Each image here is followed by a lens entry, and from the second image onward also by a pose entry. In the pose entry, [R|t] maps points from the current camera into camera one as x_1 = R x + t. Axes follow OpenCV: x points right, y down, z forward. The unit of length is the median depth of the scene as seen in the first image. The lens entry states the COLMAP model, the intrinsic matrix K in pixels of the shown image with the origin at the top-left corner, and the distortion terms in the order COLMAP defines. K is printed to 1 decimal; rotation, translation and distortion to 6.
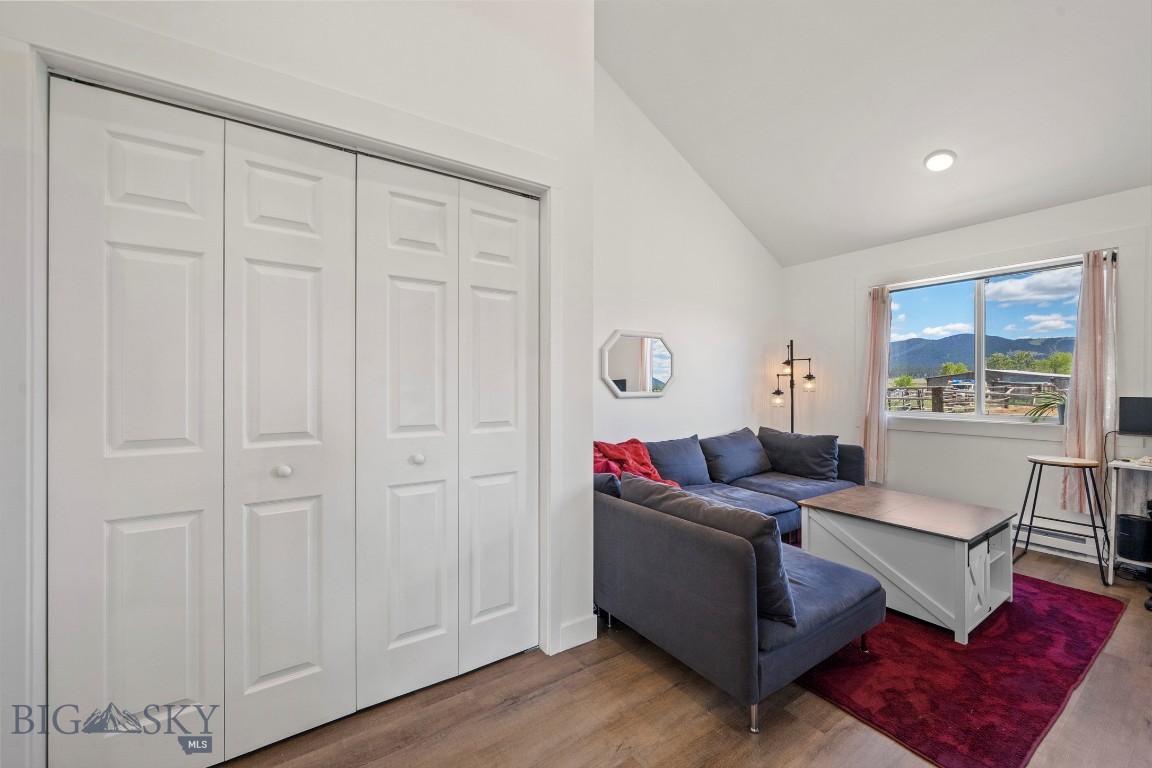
lens RADIAL K [[454.0, 0, 574.4], [0, 454.0, 383.9], [0, 0, 1]] dist [-0.000092, 0.000341]
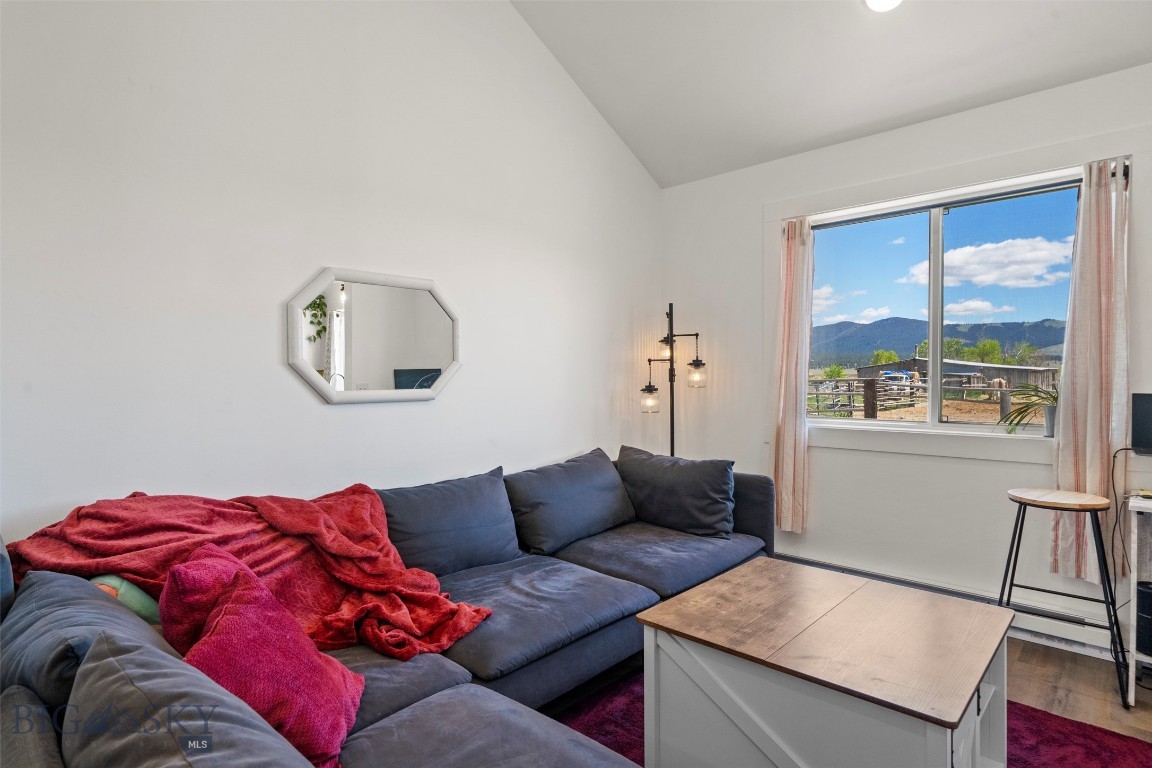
lens RADIAL K [[602.6, 0, 577.1], [0, 602.6, 383.6], [0, 0, 1]] dist [0.006442, 0.000868]
pose [[0.974582, -0.005705, 0.223957, 0.217842], [0.002930, 0.999915, 0.012721, 0.001774], [-0.224011, -0.011742, 0.974516, 0.294622]]
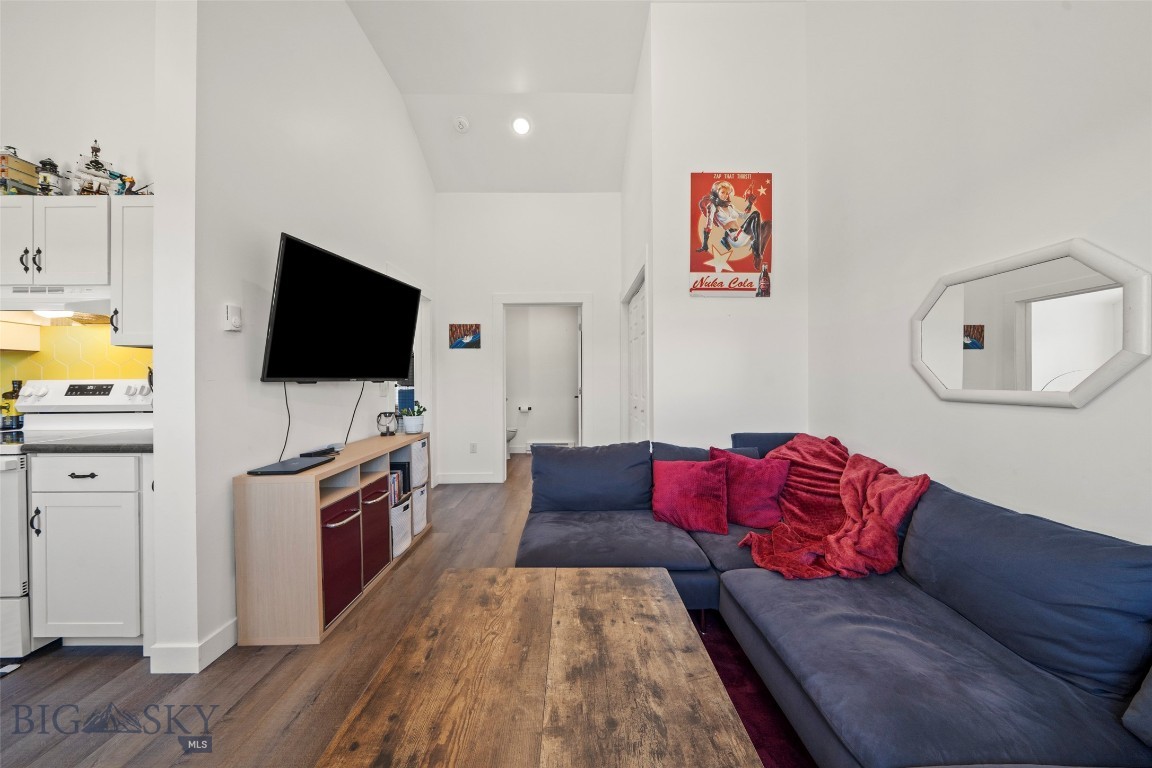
lens RADIAL K [[402.2, 0, 572.6], [0, 402.2, 379.5], [0, 0, 1]] dist [0.000043, 0.000000]
pose [[-0.558469, 0.007053, -0.829495, 0.821611], [0.007372, 0.999967, 0.003540, 0.002521], [0.829493, -0.004138, -0.558502, 0.975038]]
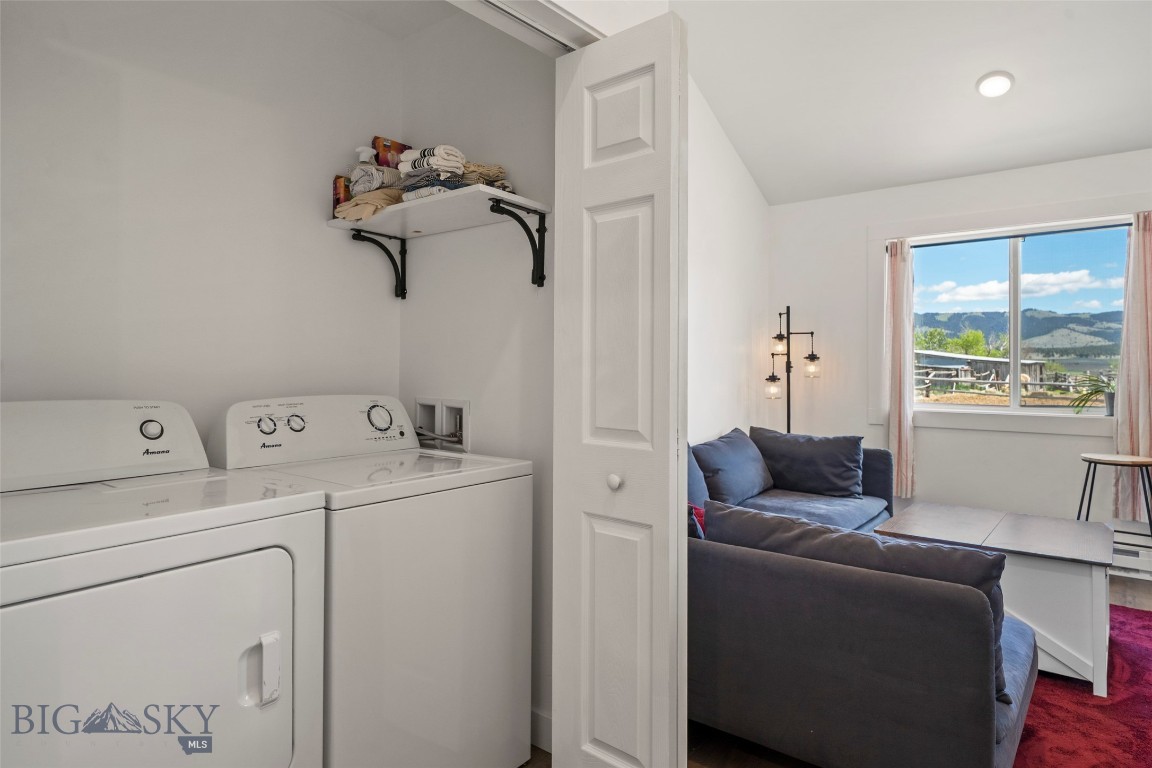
lens RADIAL K [[684.3, 0, 565.1], [0, 684.3, 359.9], [0, 0, 1]] dist [0.006163, -0.000145]
pose [[0.957247, 0.006189, 0.289207, -0.228668], [-0.003679, 0.999951, -0.009223, 0.001157], [-0.289249, 0.007765, 0.957222, 0.071621]]
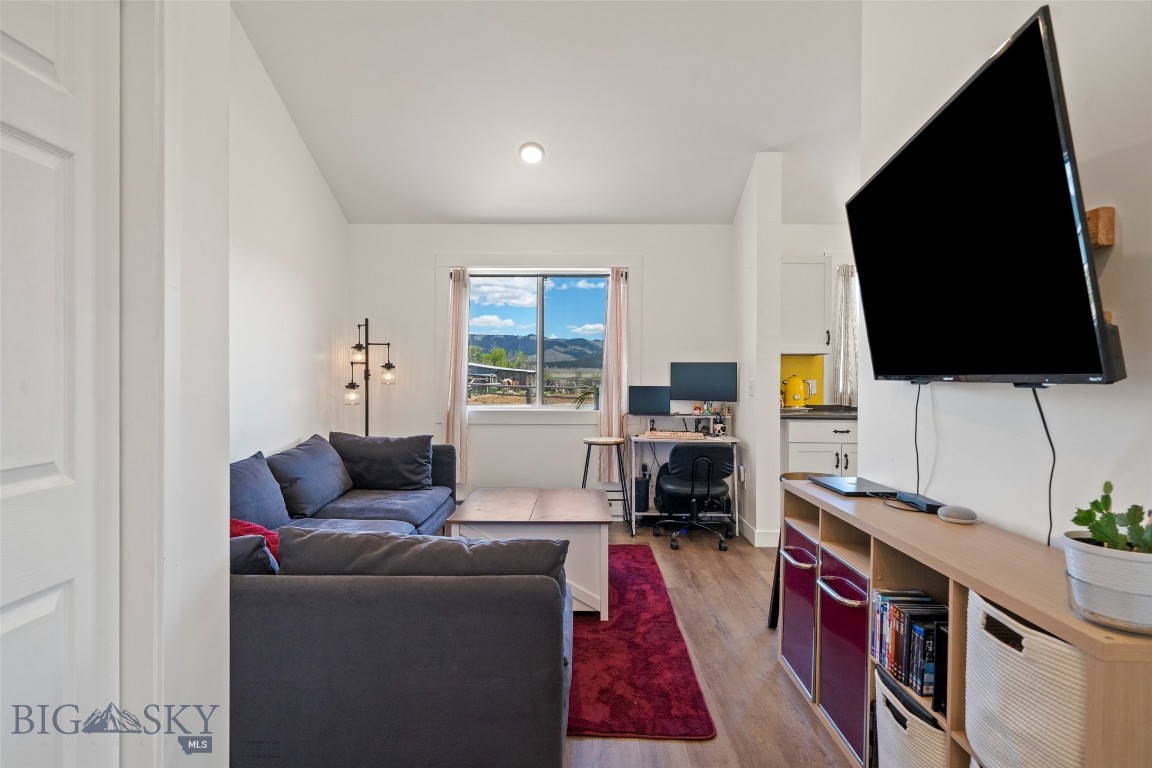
lens RADIAL K [[574.8, 0, 575.1], [0, 574.8, 380.0], [0, 0, 1]] dist [0.002803, -0.000499]
pose [[0.569817, -0.002975, 0.821766, -0.169831], [-0.005128, 0.999961, 0.007176, 0.000818], [-0.821756, -0.008304, 0.569780, 0.175377]]
